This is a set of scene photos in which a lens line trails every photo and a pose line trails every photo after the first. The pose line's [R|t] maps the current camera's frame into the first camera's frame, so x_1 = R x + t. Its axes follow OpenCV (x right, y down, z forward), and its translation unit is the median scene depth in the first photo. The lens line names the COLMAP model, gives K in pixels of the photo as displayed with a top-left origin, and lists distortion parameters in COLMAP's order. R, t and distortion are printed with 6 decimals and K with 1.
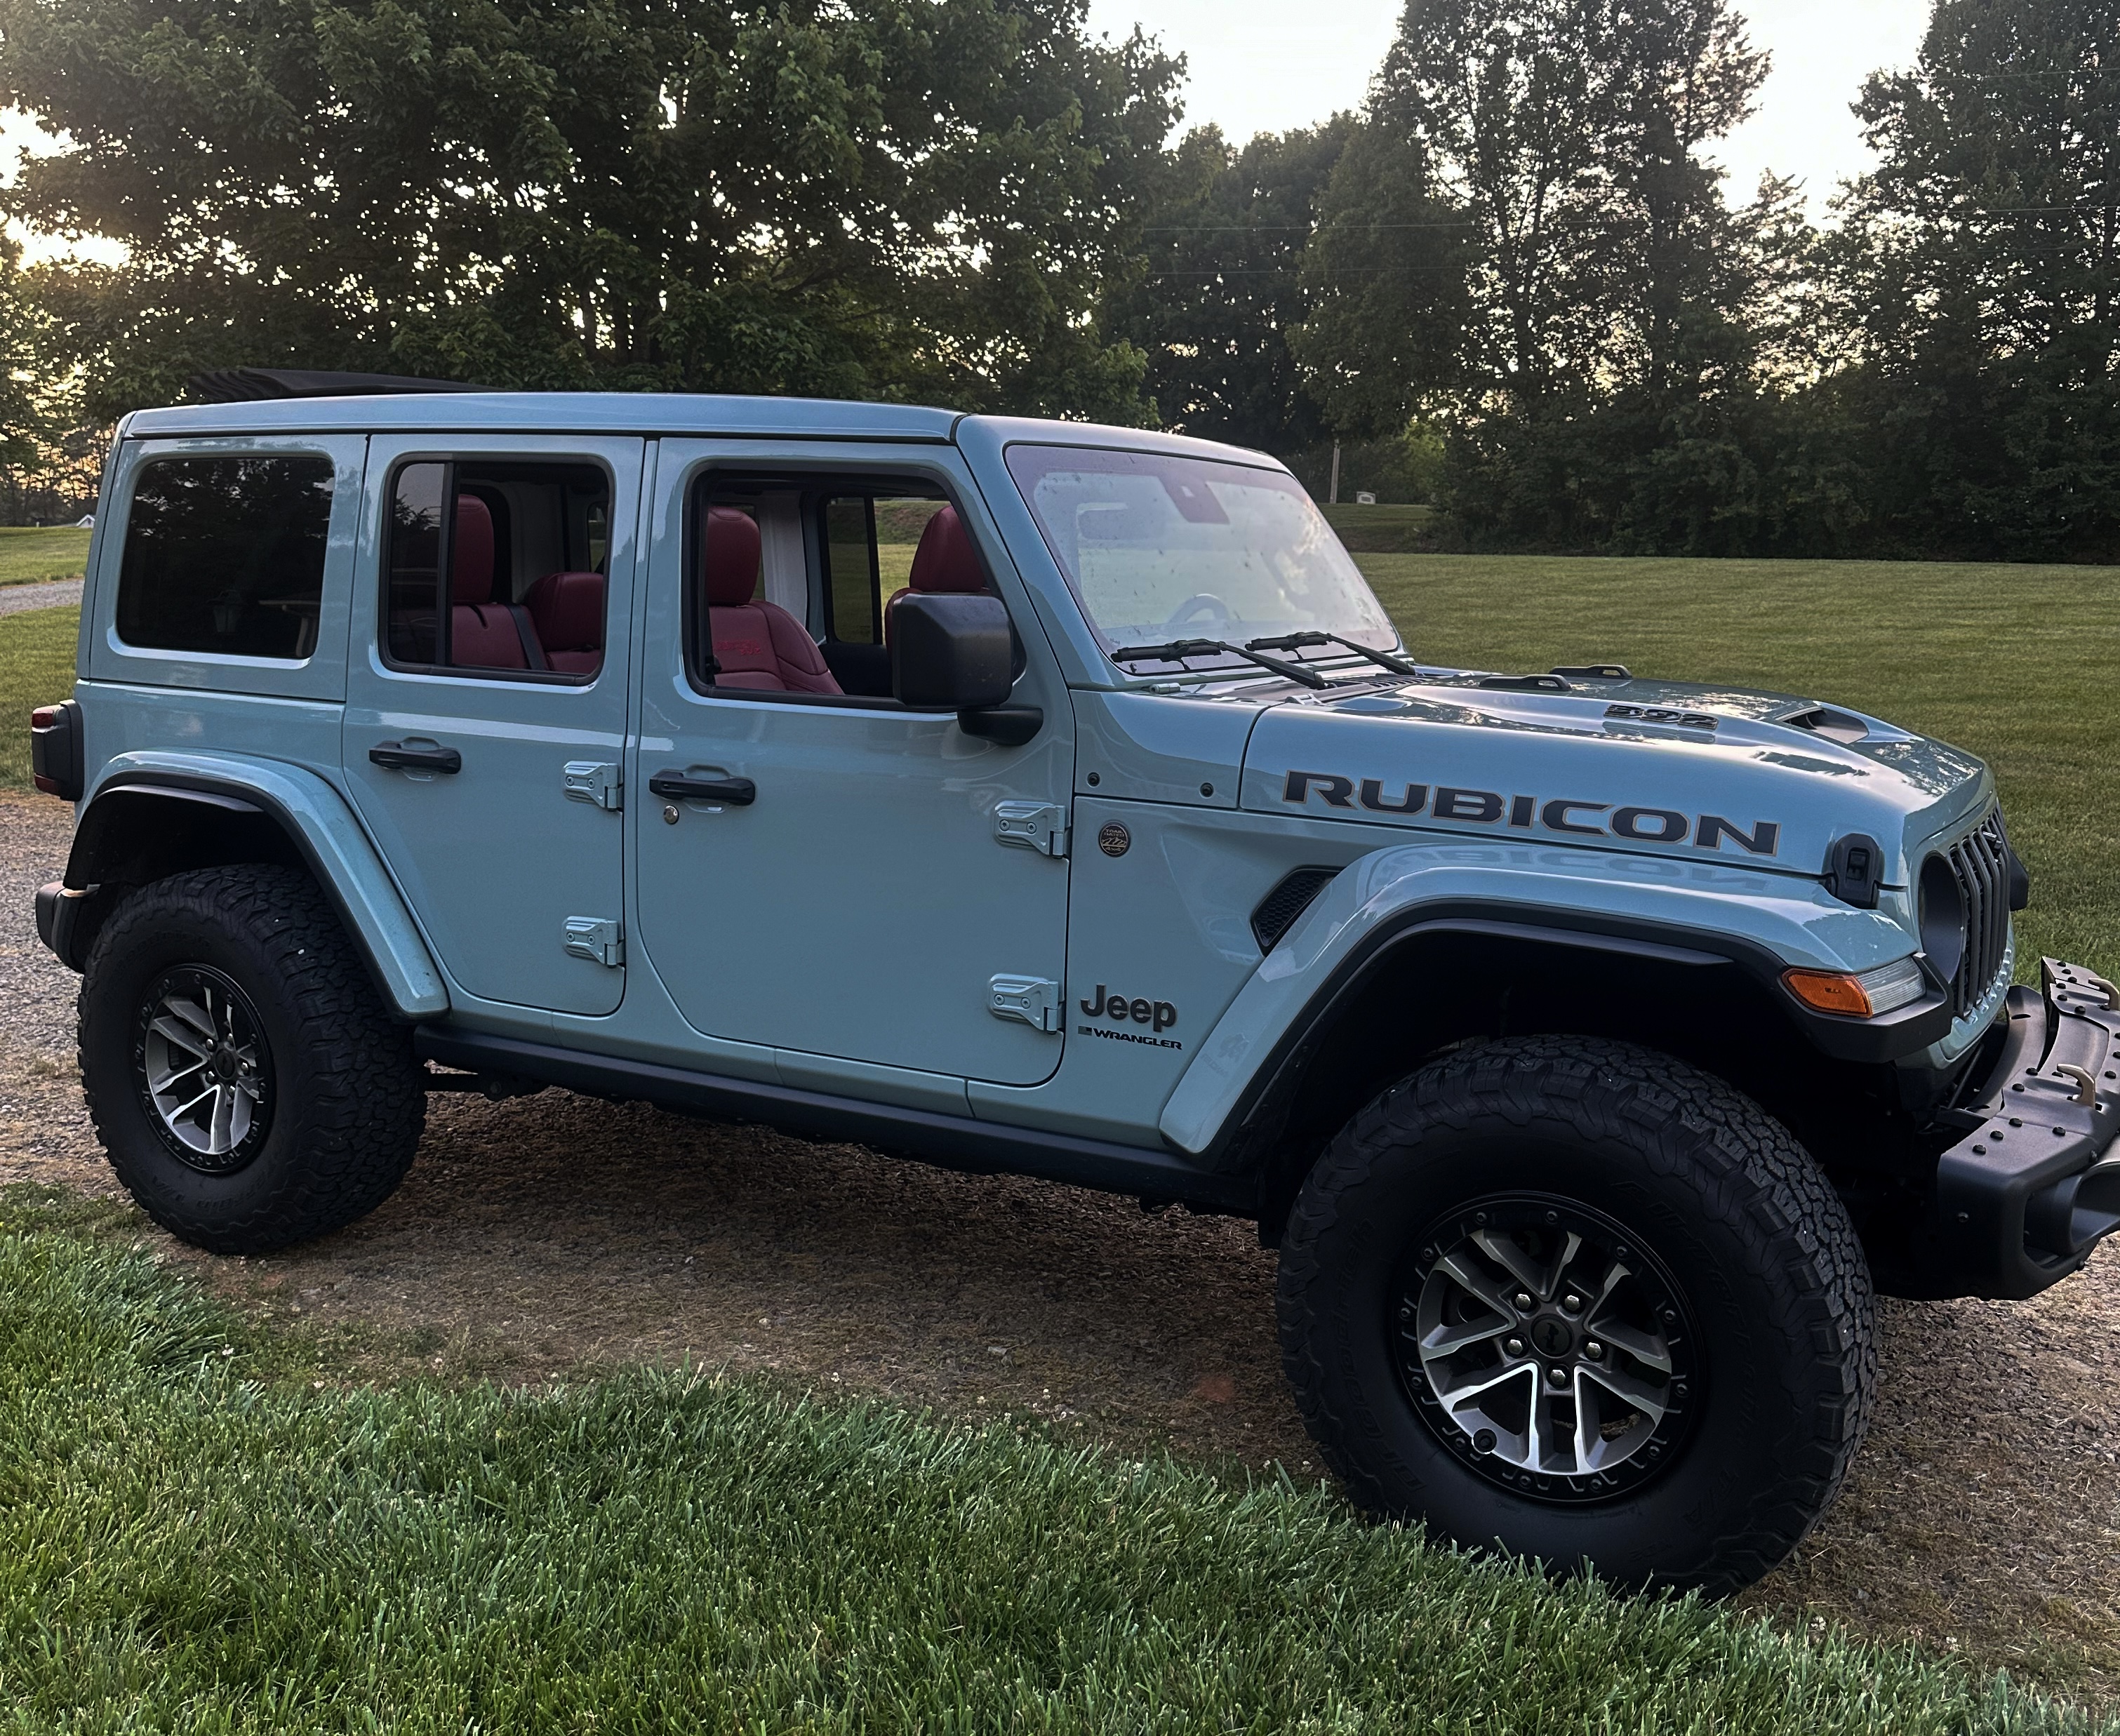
lens RADIAL K [[2057.8, 0, 1060.0], [0, 2057.8, 868.0], [0, 0, 1]] dist [0.091524, -0.160202]
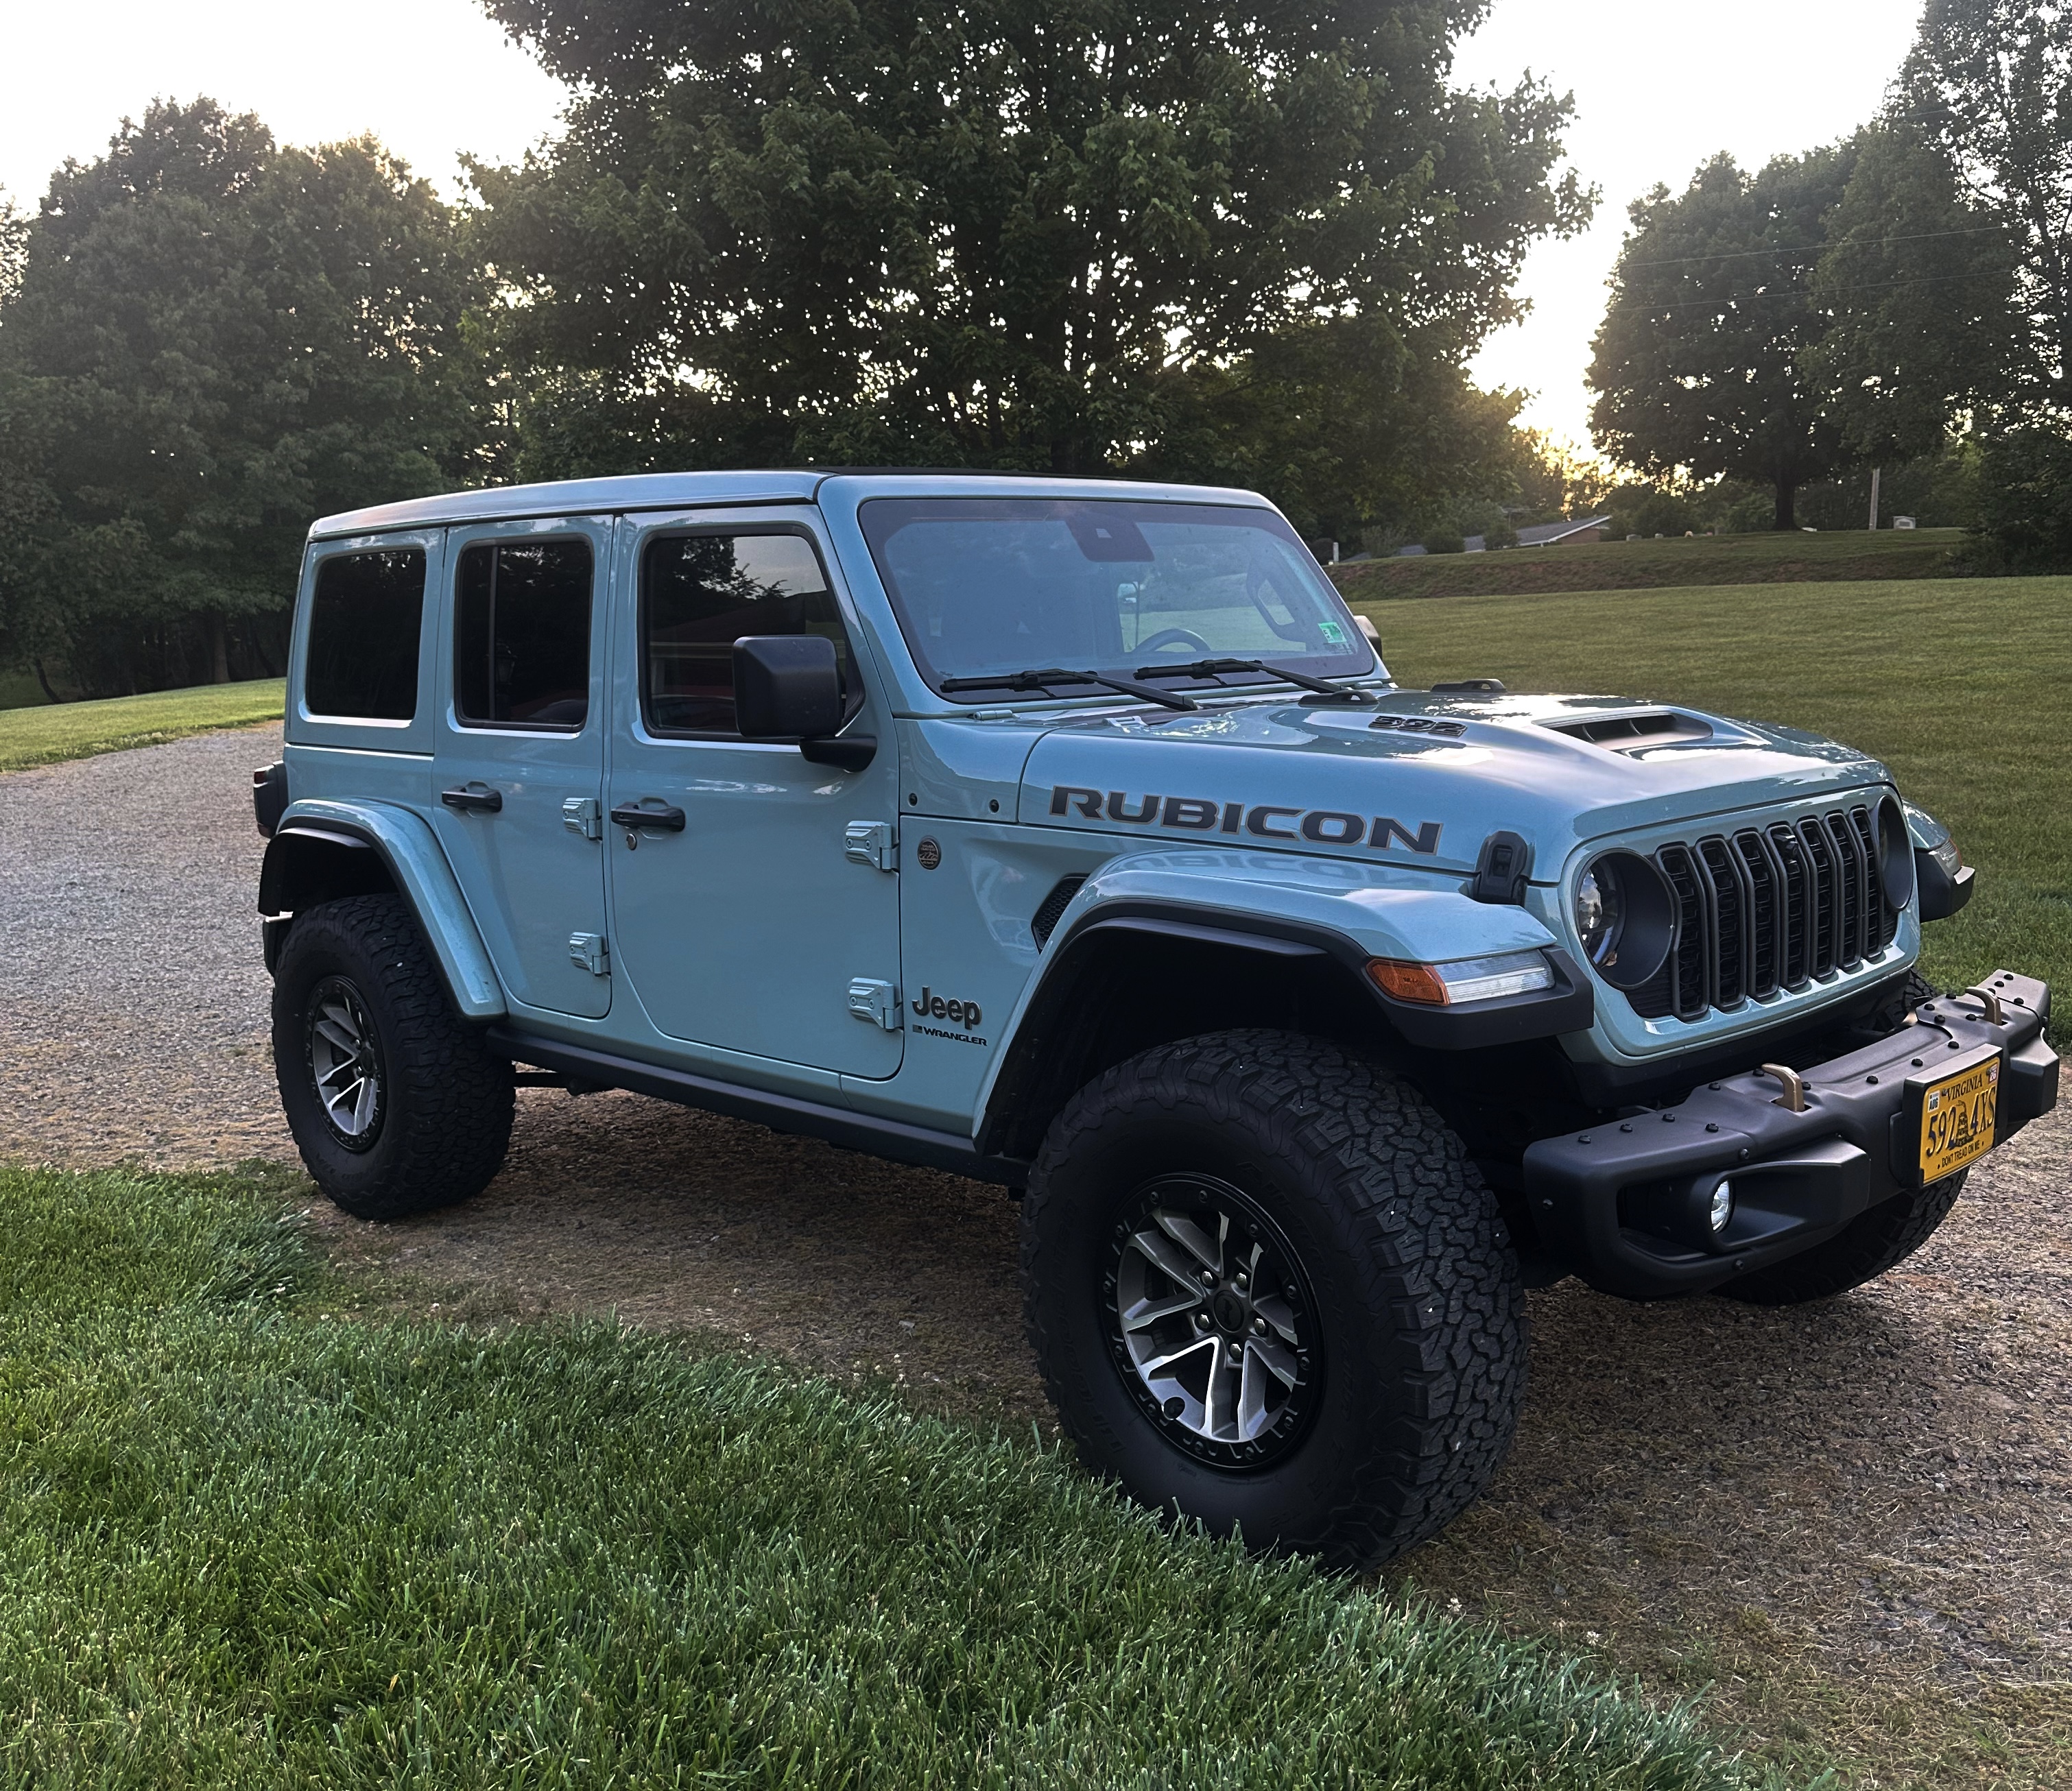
lens RADIAL K [[2019.5, 0, 1036.3], [0, 2019.5, 920.1], [0, 0, 1]] dist [0.054956, -0.063791]
pose [[0.960544, -0.005493, -0.278074, 0.337840], [0.004663, 0.999982, -0.003645, 0.022758], [0.278090, 0.002204, 0.960553, -0.016074]]
